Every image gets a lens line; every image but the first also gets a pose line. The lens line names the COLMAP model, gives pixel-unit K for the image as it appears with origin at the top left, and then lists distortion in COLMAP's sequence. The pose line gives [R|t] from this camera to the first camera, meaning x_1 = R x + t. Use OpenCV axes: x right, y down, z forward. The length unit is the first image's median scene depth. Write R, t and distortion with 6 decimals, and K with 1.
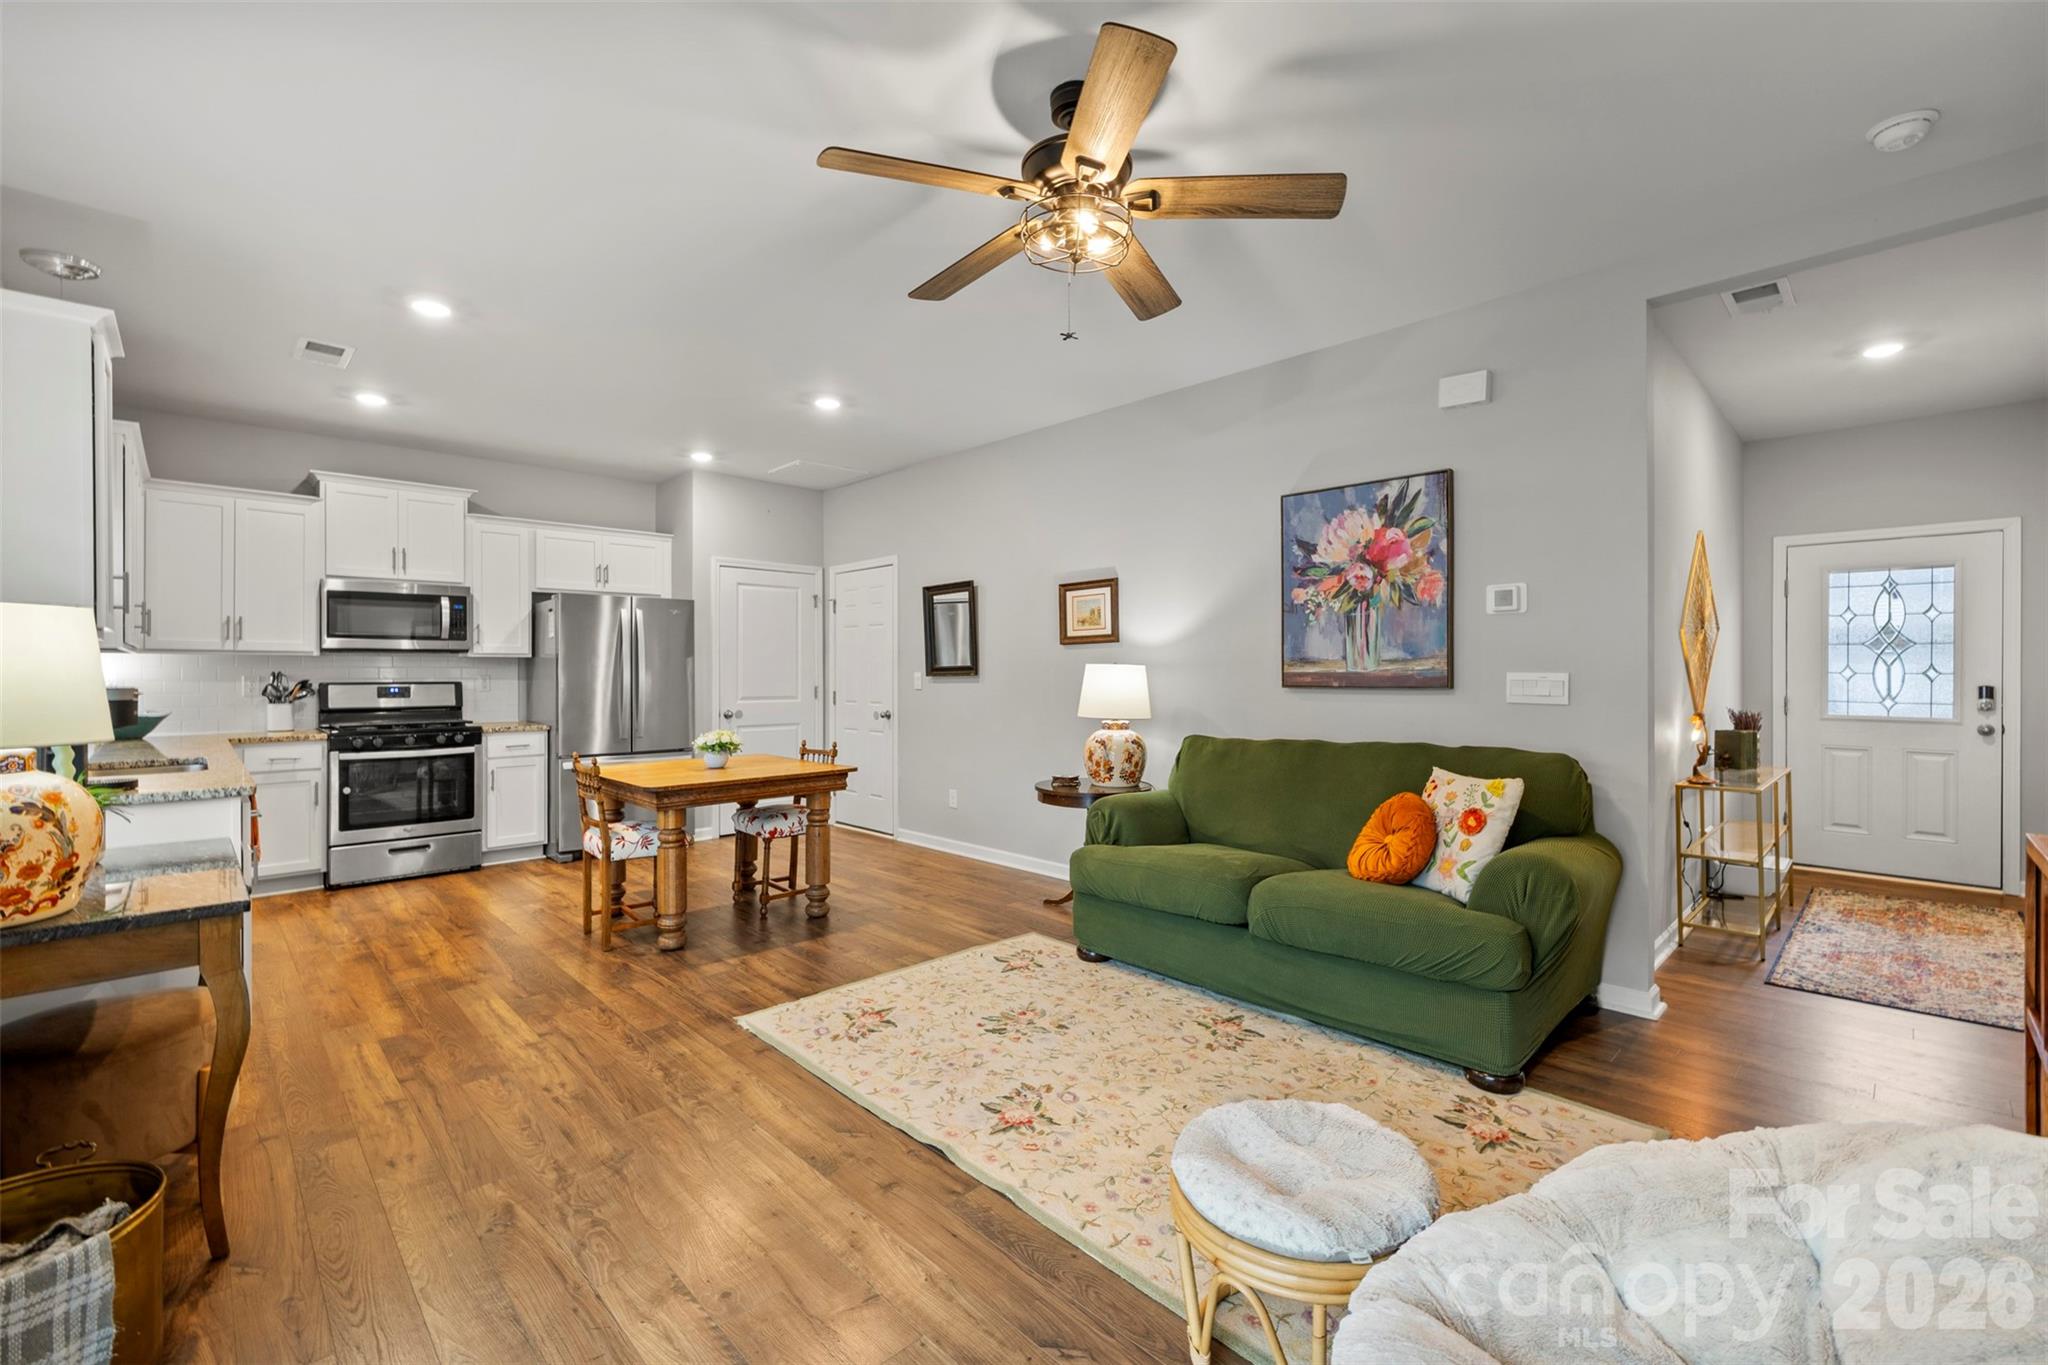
lens RADIAL K [[861.3, 0, 1021.4], [0, 861.3, 670.1], [0, 0, 1]] dist [0.002518, -0.000675]
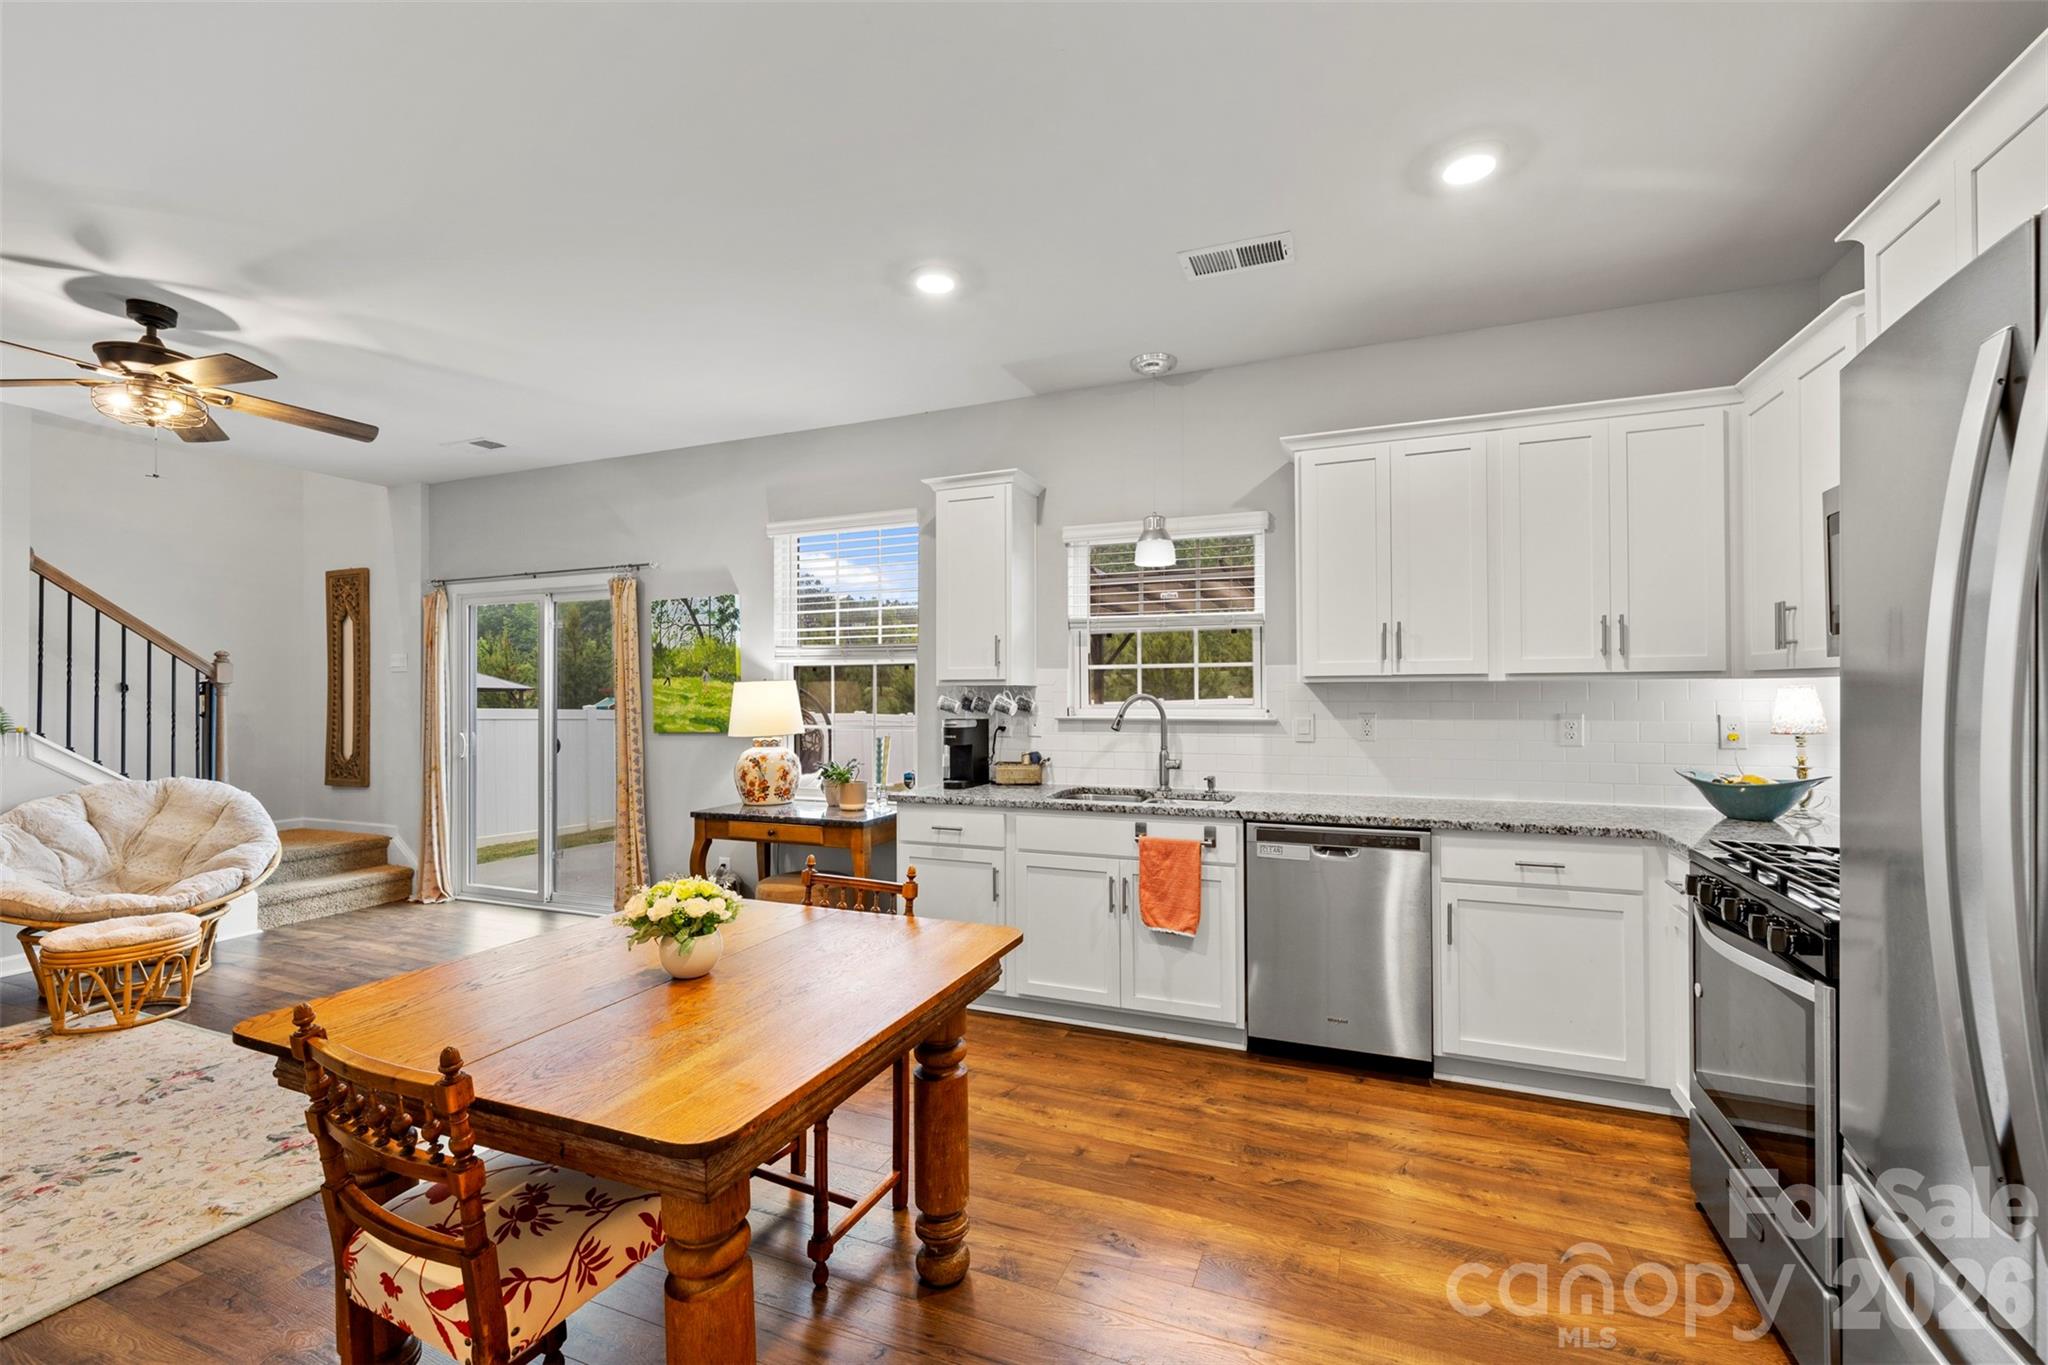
lens RADIAL K [[861.3, 0, 1028.8], [0, 861.3, 685.6], [0, 0, 1]] dist [0.002518, -0.000675]
pose [[-0.916261, 0.004533, -0.400555, -0.376147], [0.008460, 0.999932, -0.008035, -0.016492], [0.400492, -0.010750, -0.916237, 1.586517]]
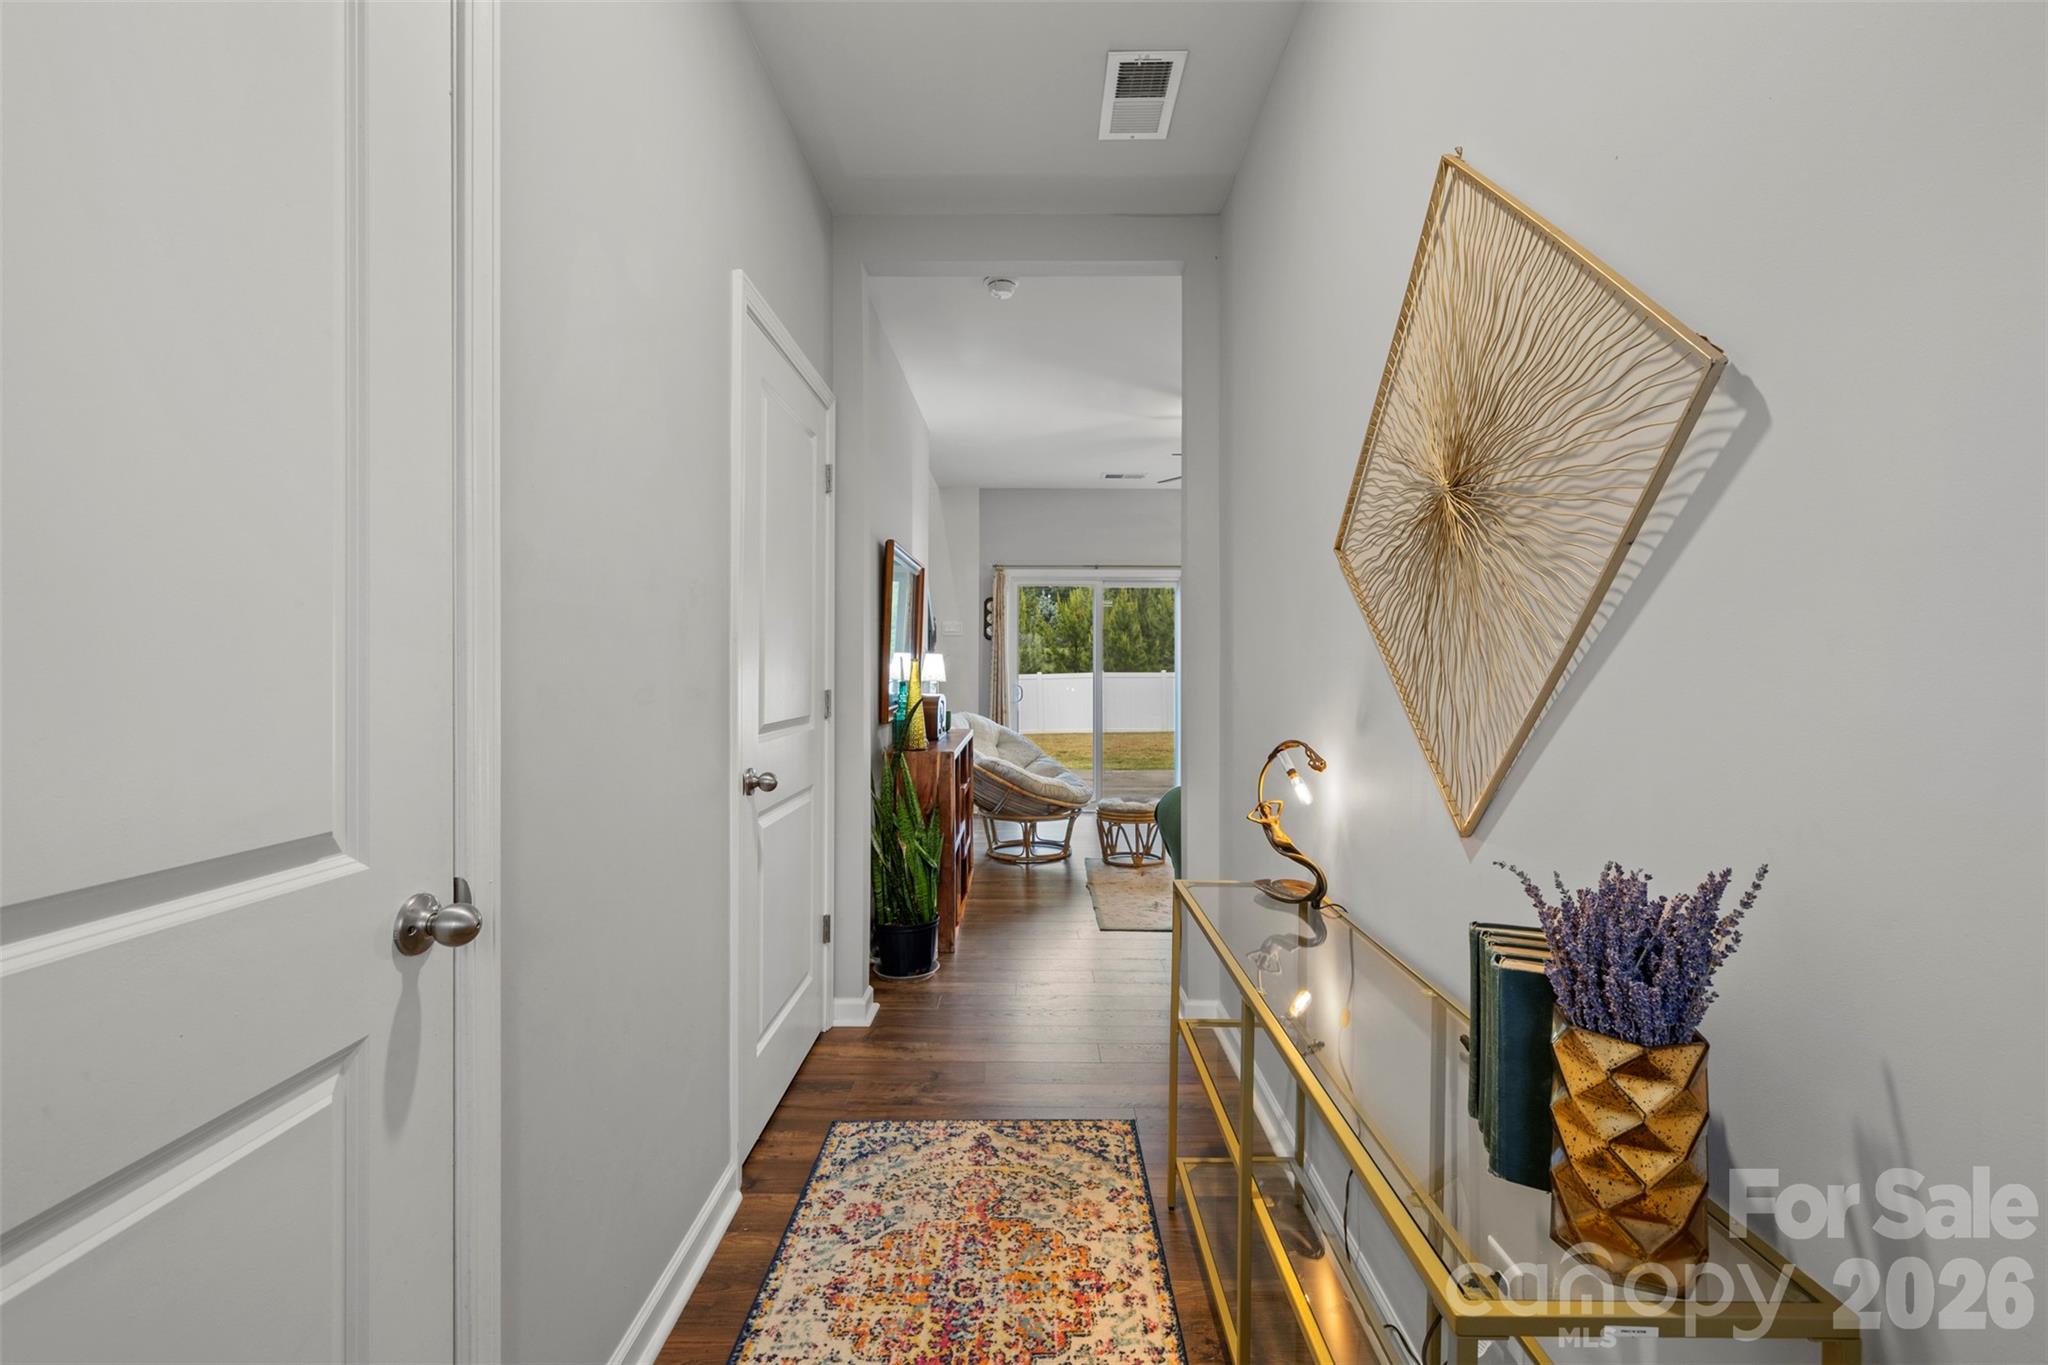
lens RADIAL K [[886.2, 0, 1024.1], [0, 886.2, 677.8], [0, 0, 1]] dist [0.002237, 0.001124]
pose [[-0.695687, 0.000315, -0.718345, 1.255462], [-0.009598, 0.999907, 0.009734, 0.010540], [0.718280, 0.013667, -0.695619, 1.243228]]
